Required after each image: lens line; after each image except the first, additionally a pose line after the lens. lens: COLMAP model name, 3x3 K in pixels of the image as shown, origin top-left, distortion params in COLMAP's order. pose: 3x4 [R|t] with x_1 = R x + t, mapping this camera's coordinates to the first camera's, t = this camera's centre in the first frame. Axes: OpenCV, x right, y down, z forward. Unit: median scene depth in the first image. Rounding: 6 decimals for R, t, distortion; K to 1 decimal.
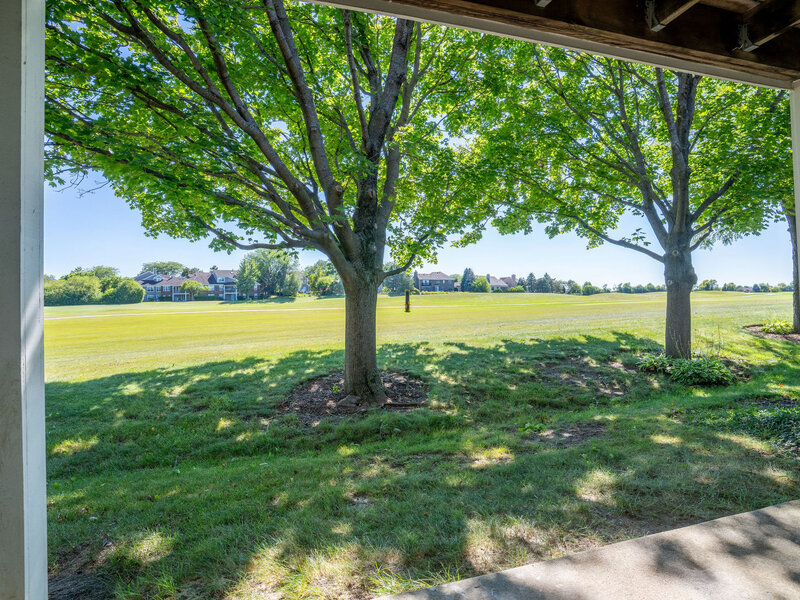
lens RADIAL K [[440.2, 0, 401.2], [0, 440.2, 301.4], [0, 0, 1]] dist [-0.045273, 0.009567]
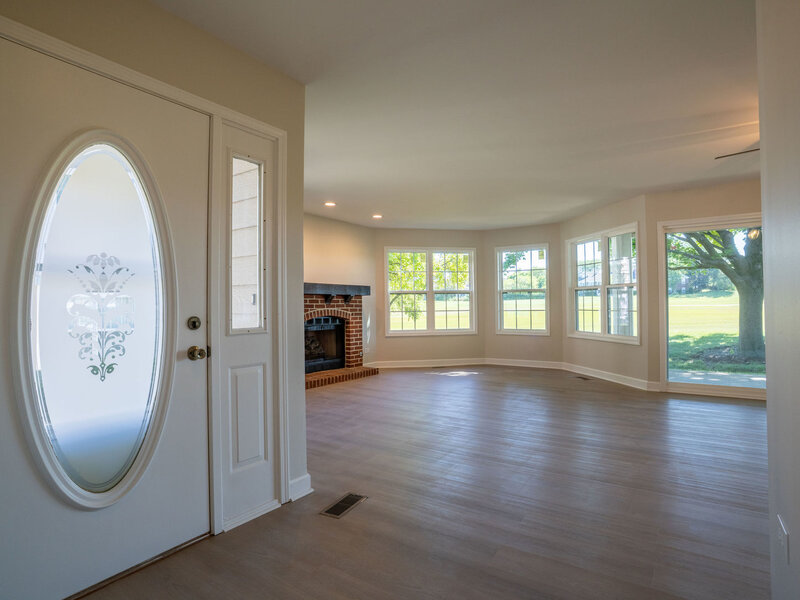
lens RADIAL K [[440.2, 0, 407.5], [0, 440.2, 296.9], [0, 0, 1]] dist [-0.045273, 0.009567]
pose [[0.630671, -0.002765, -0.776046, 0.032415], [0.003798, 0.999993, -0.000477, -0.000815], [0.776041, -0.002646, 0.630677, -0.097695]]
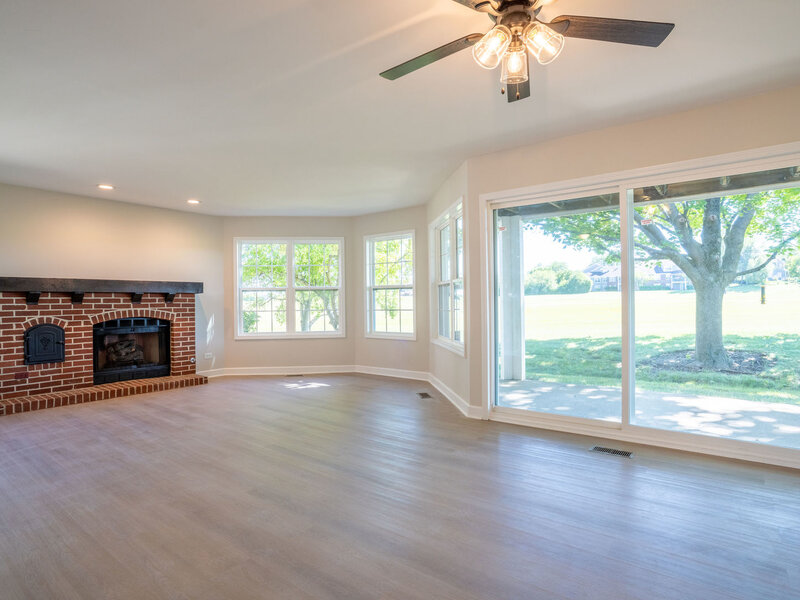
lens RADIAL K [[440.2, 0, 397.4], [0, 440.2, 298.8], [0, 0, 1]] dist [-0.045273, 0.009567]
pose [[0.575337, 0.007496, -0.817882, 0.043007], [0.007008, 0.999876, 0.014094, -0.001085], [0.817886, -0.013841, 0.575213, -0.057644]]
